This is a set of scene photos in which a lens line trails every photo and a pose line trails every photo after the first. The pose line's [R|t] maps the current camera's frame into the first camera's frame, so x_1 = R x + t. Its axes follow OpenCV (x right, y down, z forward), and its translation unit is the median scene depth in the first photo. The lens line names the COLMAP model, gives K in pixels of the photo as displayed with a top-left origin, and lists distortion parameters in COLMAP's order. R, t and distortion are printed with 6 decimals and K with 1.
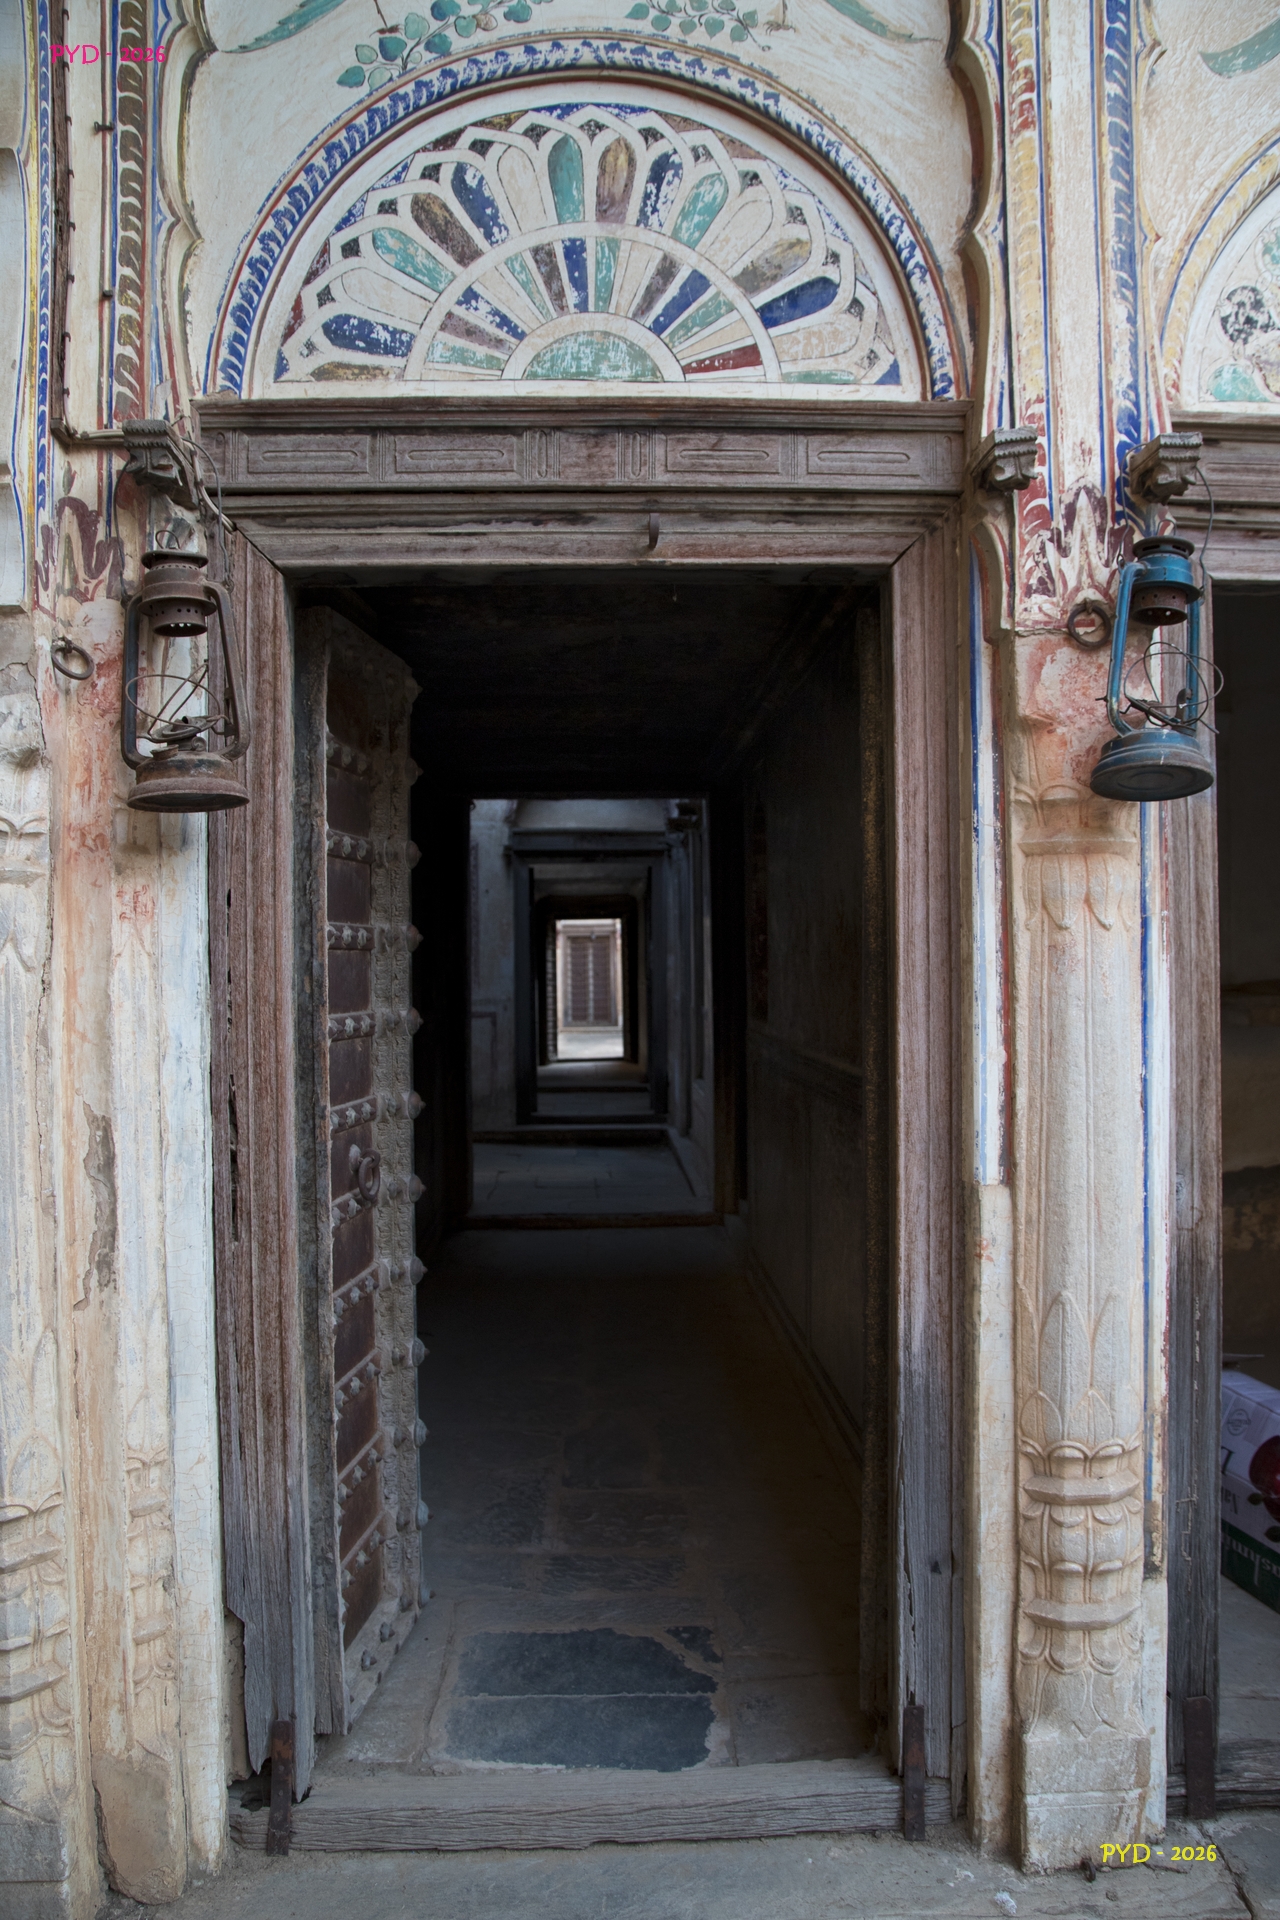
lens RADIAL K [[1478.8, 0, 654.0], [0, 1478.8, 963.9], [0, 0, 1]] dist [-0.177292, 0.092135]
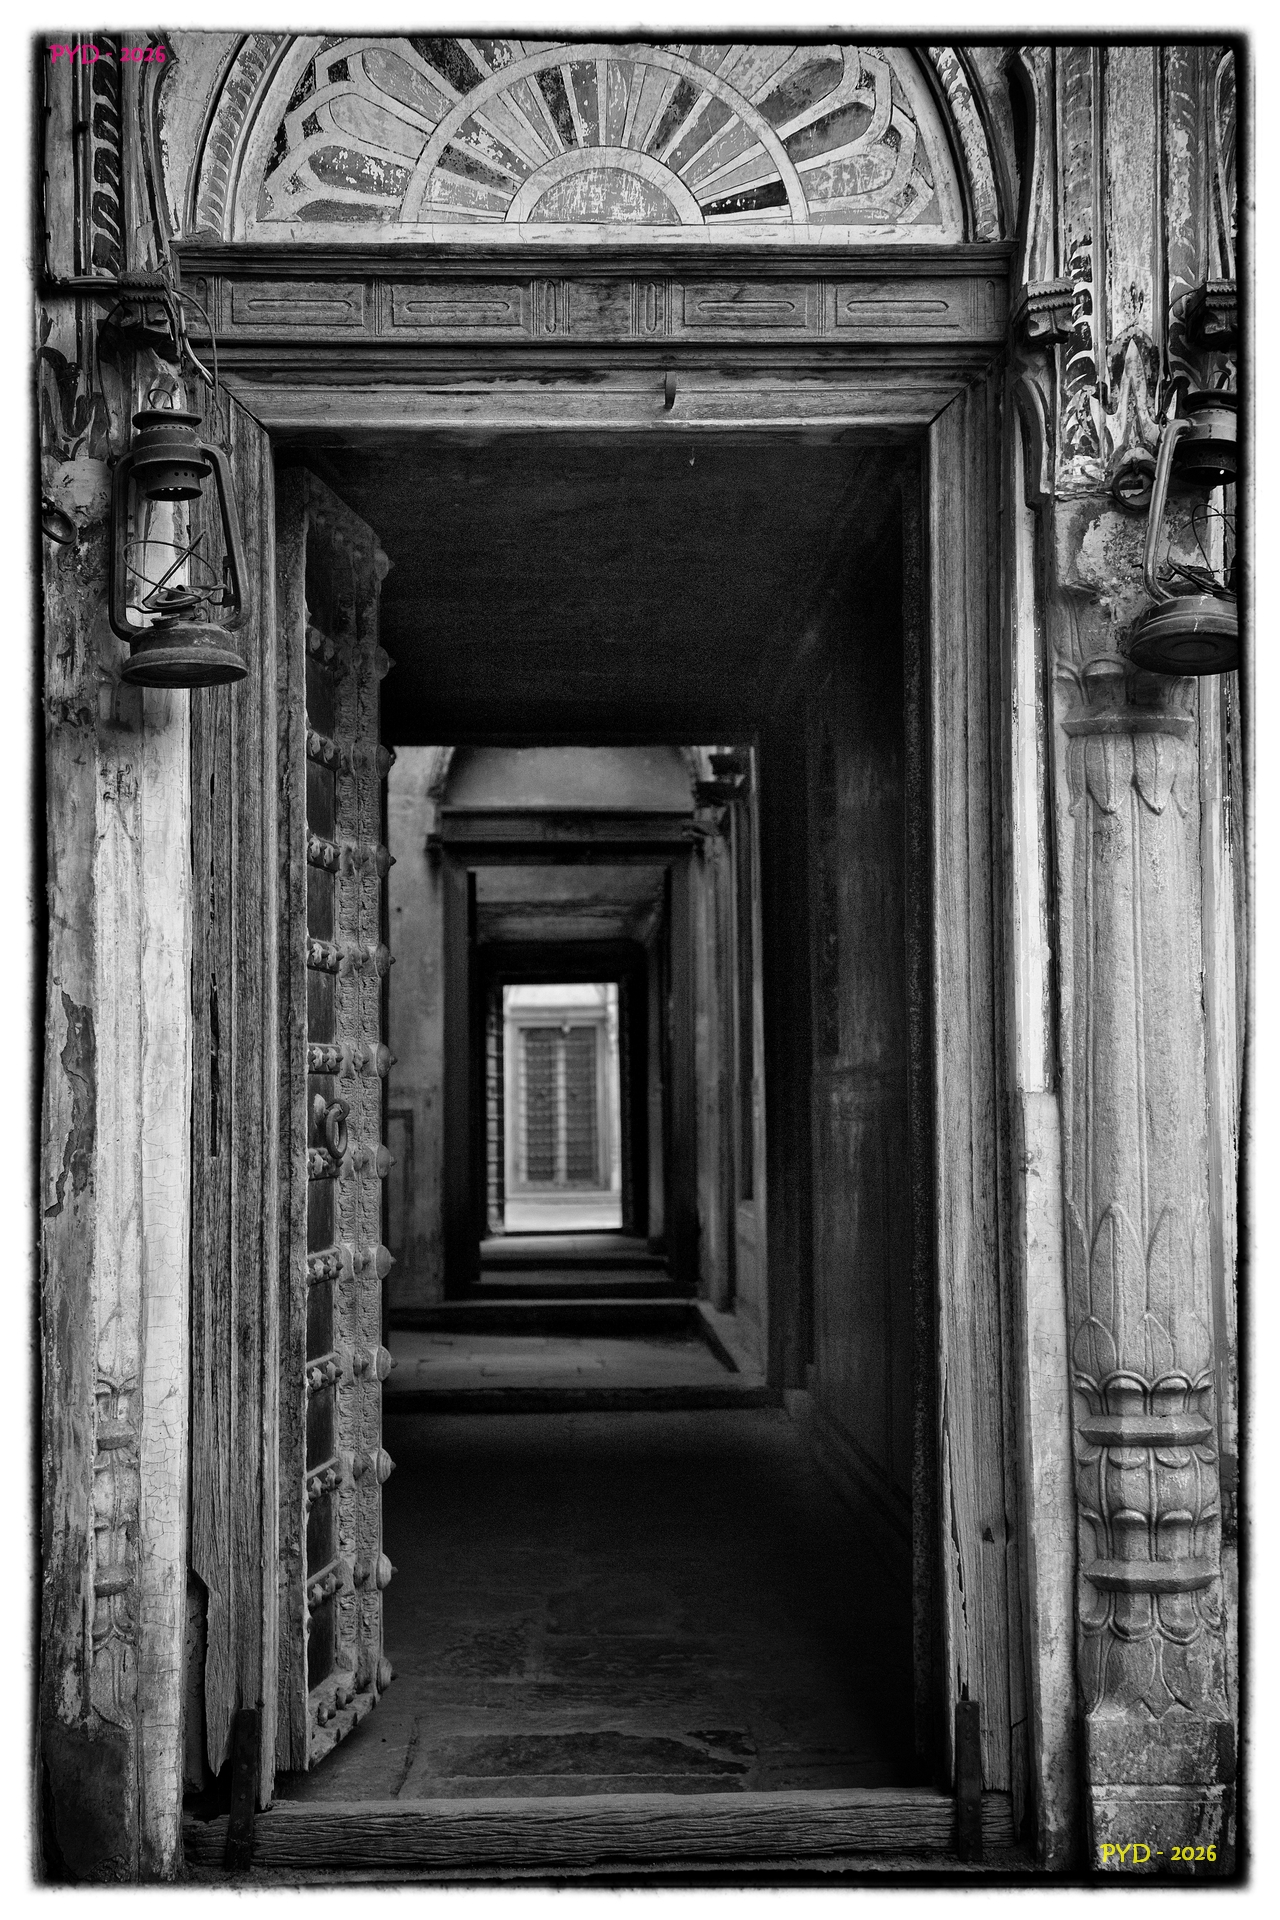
lens RADIAL K [[2763.9, 0, 640.0], [0, 2763.9, 960.0], [0, 0, 1]] dist [0.026205, 0.000688]
pose [[0.999913, 0.000390, -0.013176, 0.004052], [-0.001031, 0.998813, -0.048704, 0.154099], [0.013141, 0.048714, 0.998726, -0.756903]]
